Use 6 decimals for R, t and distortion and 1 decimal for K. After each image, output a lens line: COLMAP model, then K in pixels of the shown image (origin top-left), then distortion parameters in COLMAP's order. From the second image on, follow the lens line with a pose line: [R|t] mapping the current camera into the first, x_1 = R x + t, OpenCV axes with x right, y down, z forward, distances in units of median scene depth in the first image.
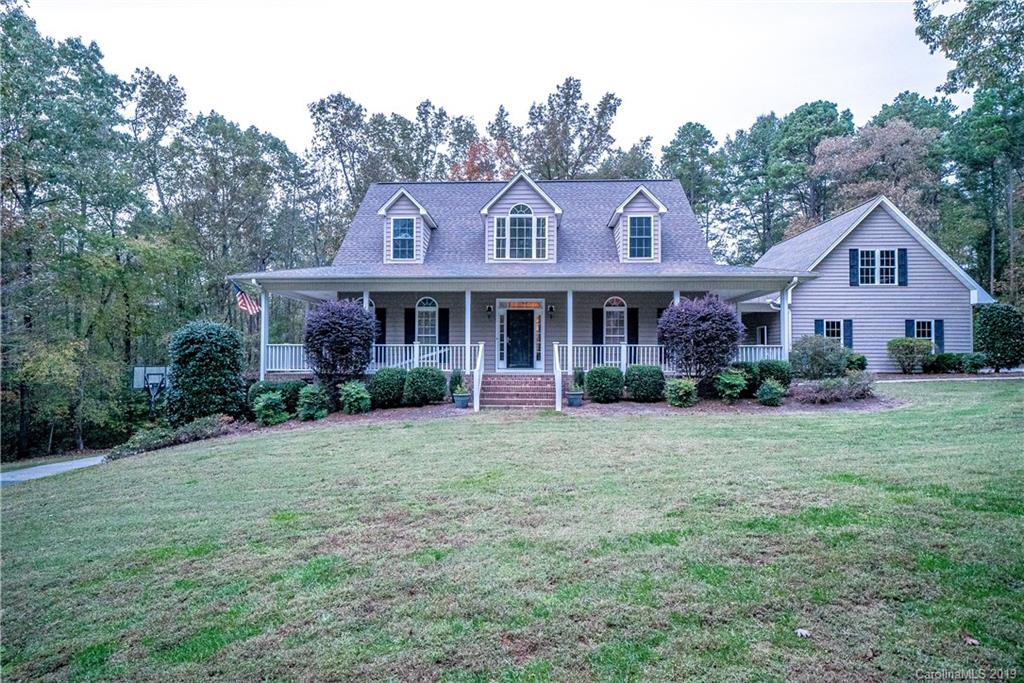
lens RADIAL K [[528.7, 0, 510.2], [0, 528.7, 344.6], [0, 0, 1]] dist [0.002690, 0.001107]
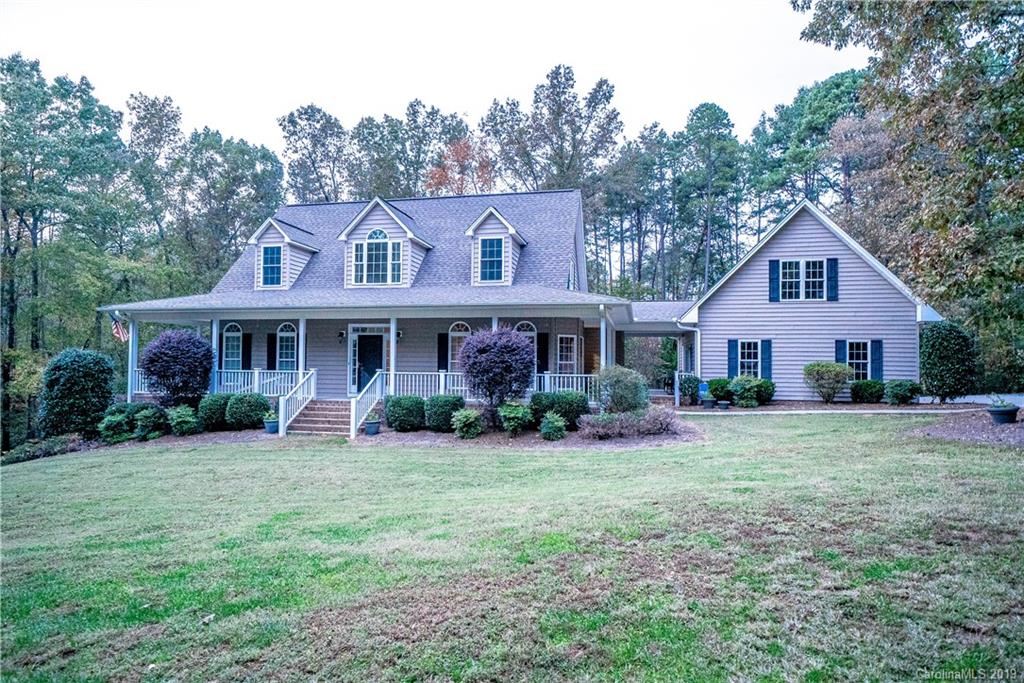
lens RADIAL K [[604.3, 0, 514.5], [0, 604.3, 344.9], [0, 0, 1]] dist [0.004532, 0.000060]
pose [[0.984336, 0.000358, -0.176304, 0.478946], [-0.000811, 0.999997, -0.002496, -0.043106], [0.176302, 0.002600, 0.984333, -0.084595]]
